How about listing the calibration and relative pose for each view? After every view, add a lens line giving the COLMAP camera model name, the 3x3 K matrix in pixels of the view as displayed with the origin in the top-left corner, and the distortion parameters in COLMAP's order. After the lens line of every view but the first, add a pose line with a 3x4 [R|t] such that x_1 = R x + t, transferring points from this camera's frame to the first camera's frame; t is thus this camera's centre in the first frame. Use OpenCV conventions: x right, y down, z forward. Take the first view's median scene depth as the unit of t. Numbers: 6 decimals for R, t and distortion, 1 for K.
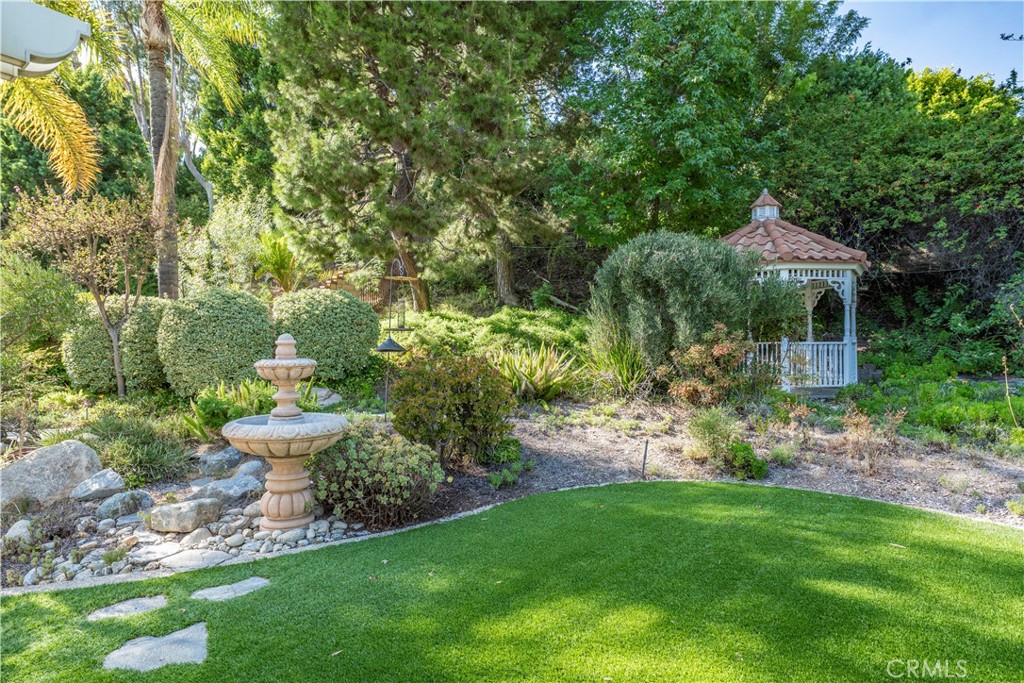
lens RADIAL K [[575.4, 0, 512.0], [0, 575.4, 341.5], [0, 0, 1]] dist [0.000654, 0.000354]
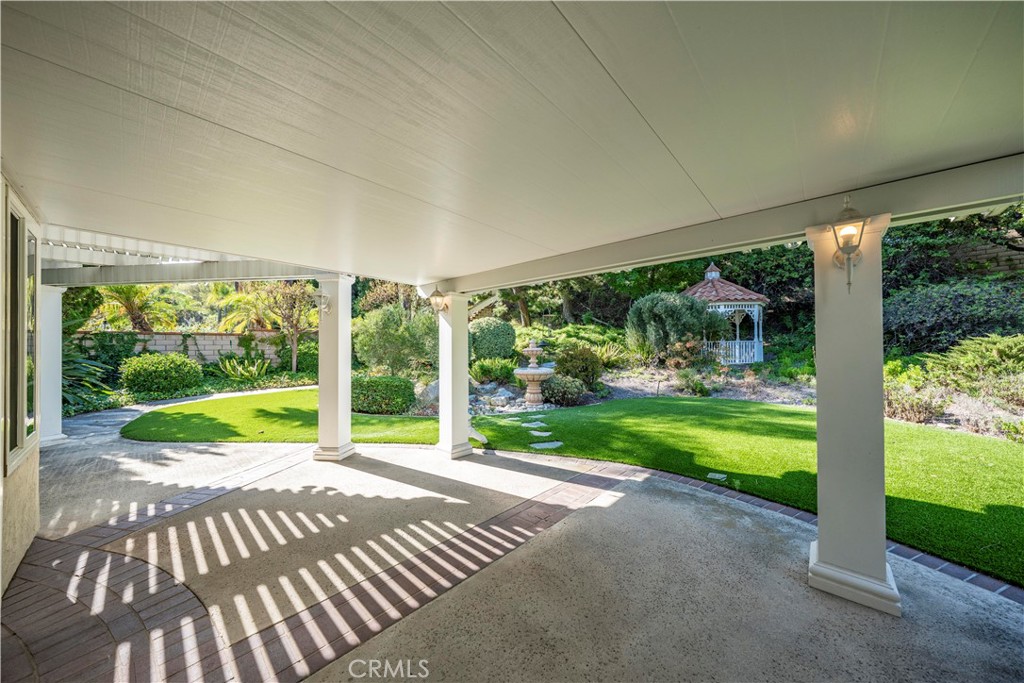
lens RADIAL K [[349.0, 0, 512.0], [0, 349.0, 341.5], [0, 0, 1]] dist [-0.009628, 0.000016]
pose [[0.992866, -0.006872, -0.119038, -0.140722], [0.006652, 0.999975, -0.002243, 0.000358], [0.119051, 0.001435, 0.992887, -0.370500]]
